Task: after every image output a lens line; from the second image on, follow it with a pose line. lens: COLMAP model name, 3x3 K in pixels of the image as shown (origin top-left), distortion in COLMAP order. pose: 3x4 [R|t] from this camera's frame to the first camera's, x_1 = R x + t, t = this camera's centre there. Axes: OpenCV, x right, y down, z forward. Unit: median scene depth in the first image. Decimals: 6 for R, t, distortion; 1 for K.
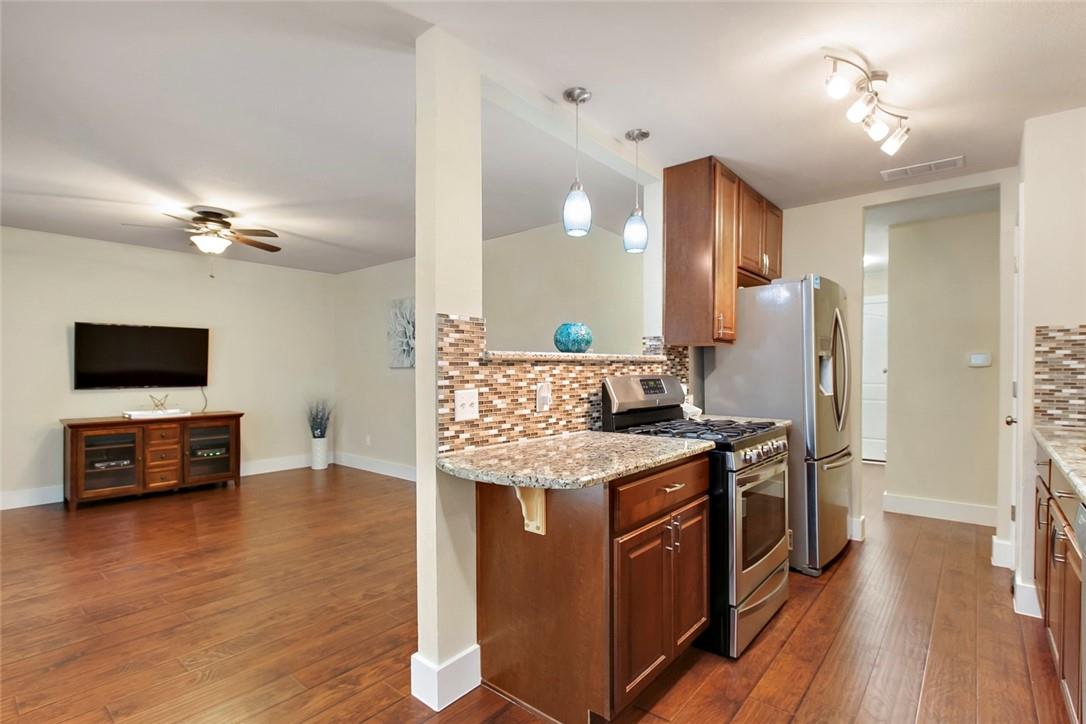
lens RADIAL K [[520.3, 0, 541.8], [0, 520.3, 368.8], [0, 0, 1]] dist [0.000067, 0.000114]
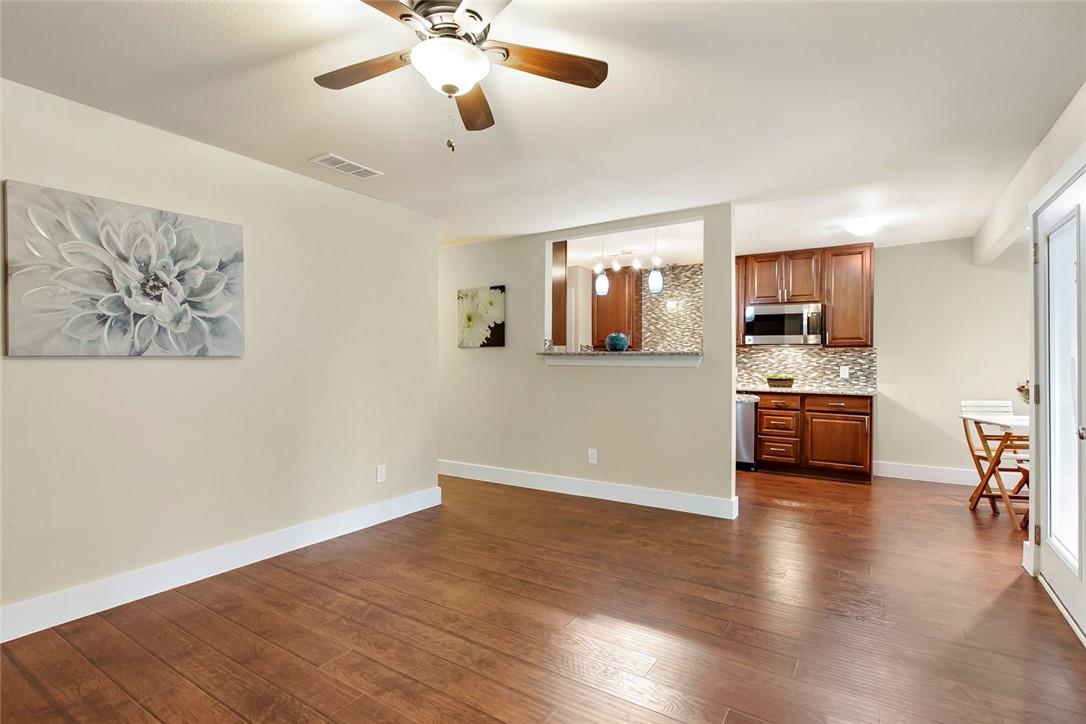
lens RADIAL K [[520.3, 0, 542.6], [0, 520.3, 359.8], [0, 0, 1]] dist [0.000067, 0.000114]
pose [[-0.125890, 0.003521, 0.992038, -1.197210], [0.000489, 0.999994, -0.003487, 0.003308], [-0.992044, 0.000046, -0.125891, 1.098377]]
